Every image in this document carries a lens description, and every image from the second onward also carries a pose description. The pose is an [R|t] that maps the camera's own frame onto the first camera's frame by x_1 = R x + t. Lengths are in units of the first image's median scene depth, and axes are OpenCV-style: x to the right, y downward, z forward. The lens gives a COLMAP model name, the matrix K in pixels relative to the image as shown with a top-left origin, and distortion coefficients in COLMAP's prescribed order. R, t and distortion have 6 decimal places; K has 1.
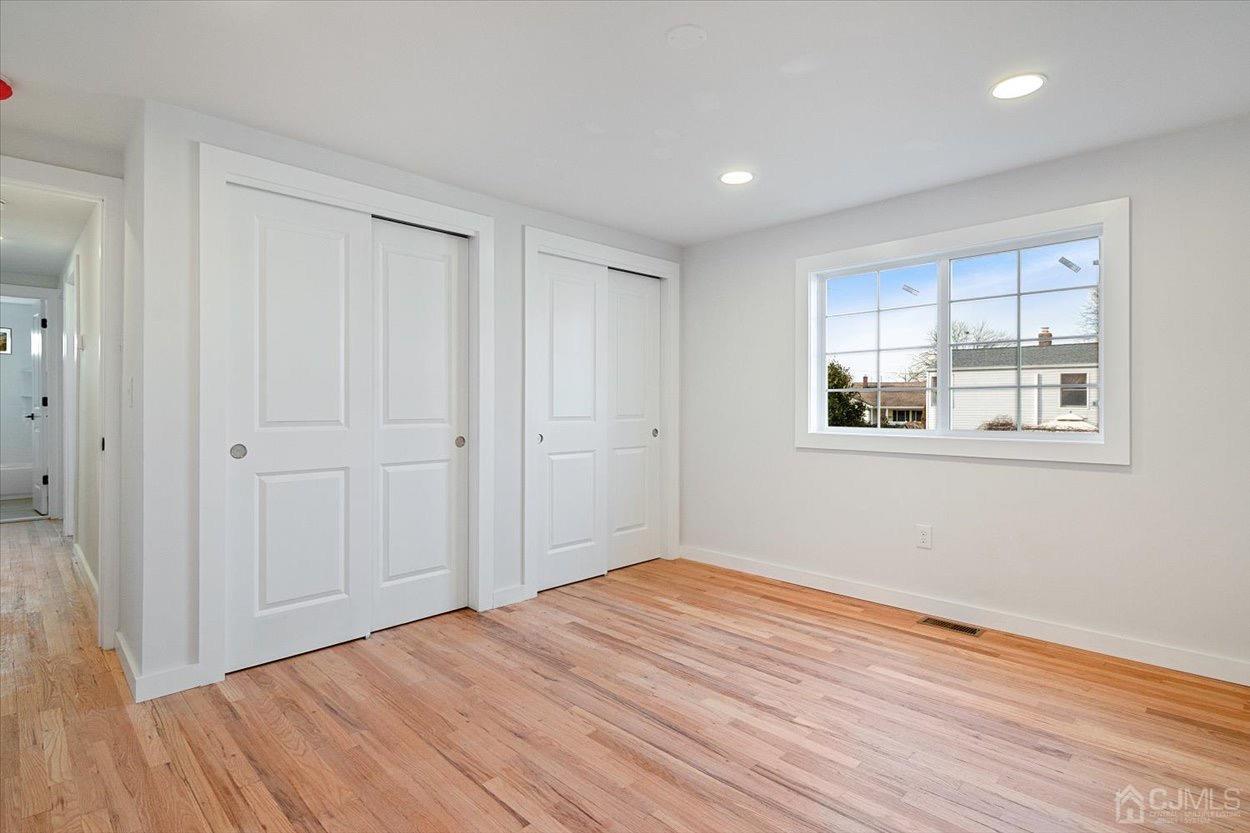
lens RADIAL K [[628.9, 0, 626.7], [0, 628.9, 404.2], [0, 0, 1]] dist [0.017390, -0.011494]
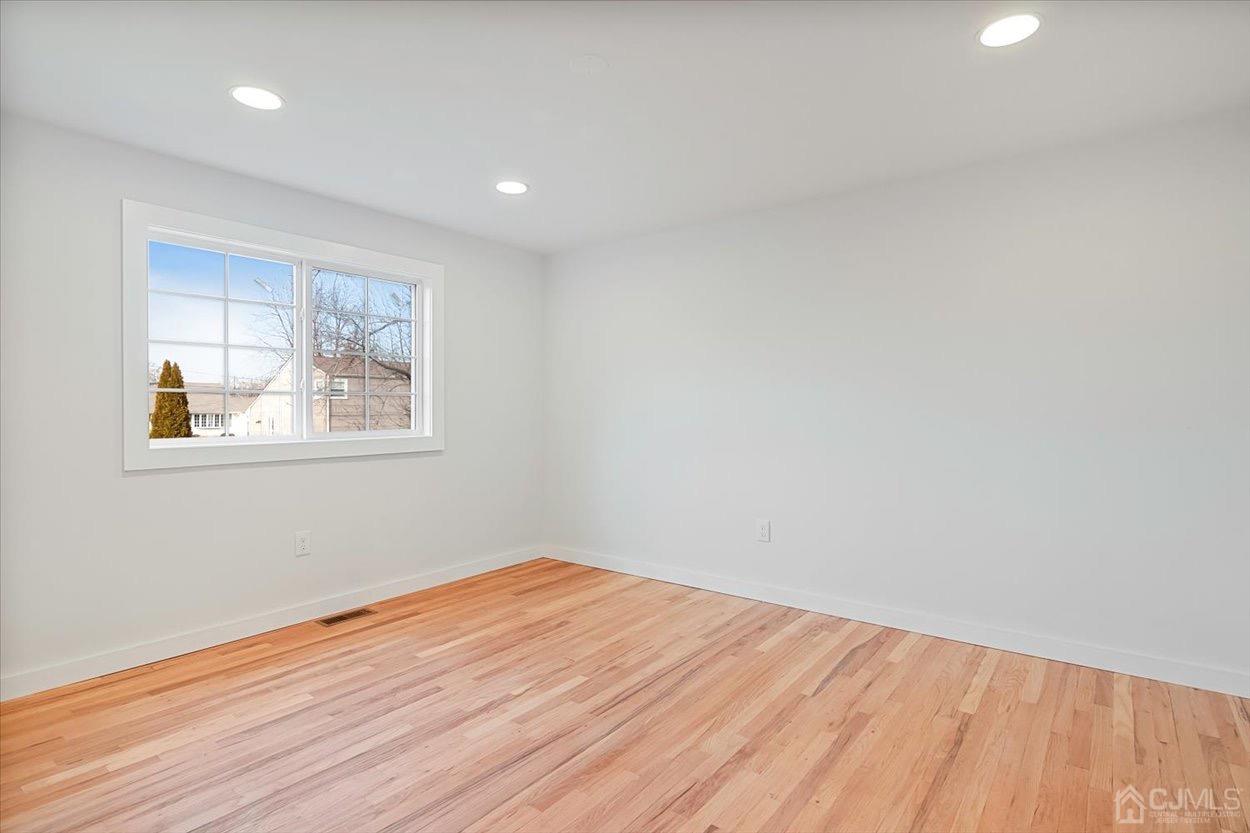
lens RADIAL K [[628.9, 0, 626.7], [0, 628.9, 404.2], [0, 0, 1]] dist [0.017390, -0.011494]
pose [[-0.131846, 0.003955, 0.991262, -0.640933], [-0.000186, 0.999992, -0.004014, -0.002916], [-0.991270, -0.000714, -0.131844, 0.712599]]
